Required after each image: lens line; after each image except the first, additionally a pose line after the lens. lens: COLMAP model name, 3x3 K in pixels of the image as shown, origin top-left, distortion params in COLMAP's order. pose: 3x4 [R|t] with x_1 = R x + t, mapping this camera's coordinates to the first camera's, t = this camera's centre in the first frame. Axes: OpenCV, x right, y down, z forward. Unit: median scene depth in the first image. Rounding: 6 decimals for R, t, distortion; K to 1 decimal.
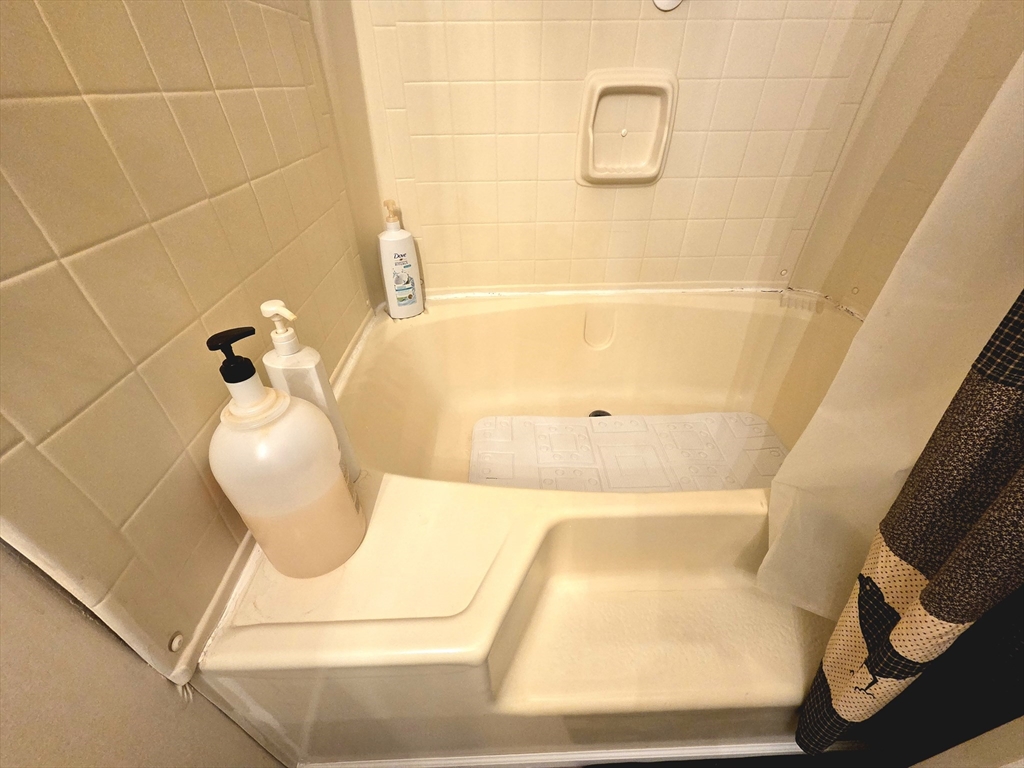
lens RADIAL K [[421.7, 0, 512.1], [0, 421.7, 384.7], [0, 0, 1]] dist [-0.000734, -0.000175]
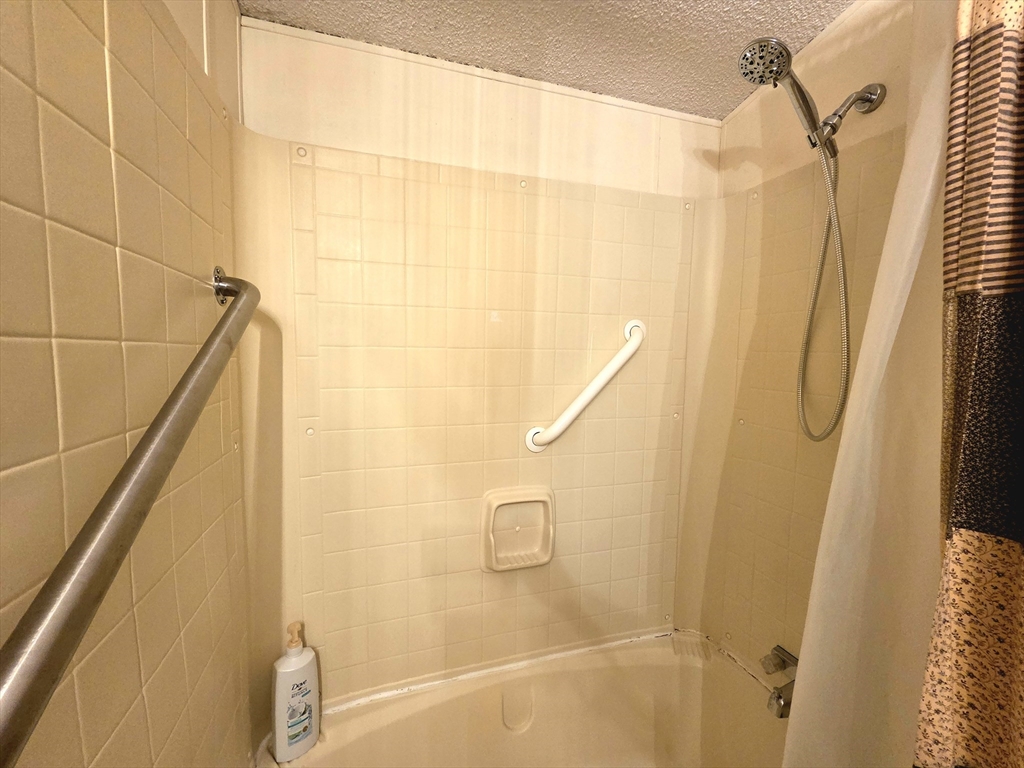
lens RADIAL K [[421.7, 0, 516.0], [0, 421.7, 388.8], [0, 0, 1]] dist [-0.000734, -0.000175]
pose [[0.960779, -0.007167, 0.277223, -0.062369], [0.149237, 0.855931, -0.495086, -0.317632], [-0.233736, 0.517040, 0.823430, -0.171348]]
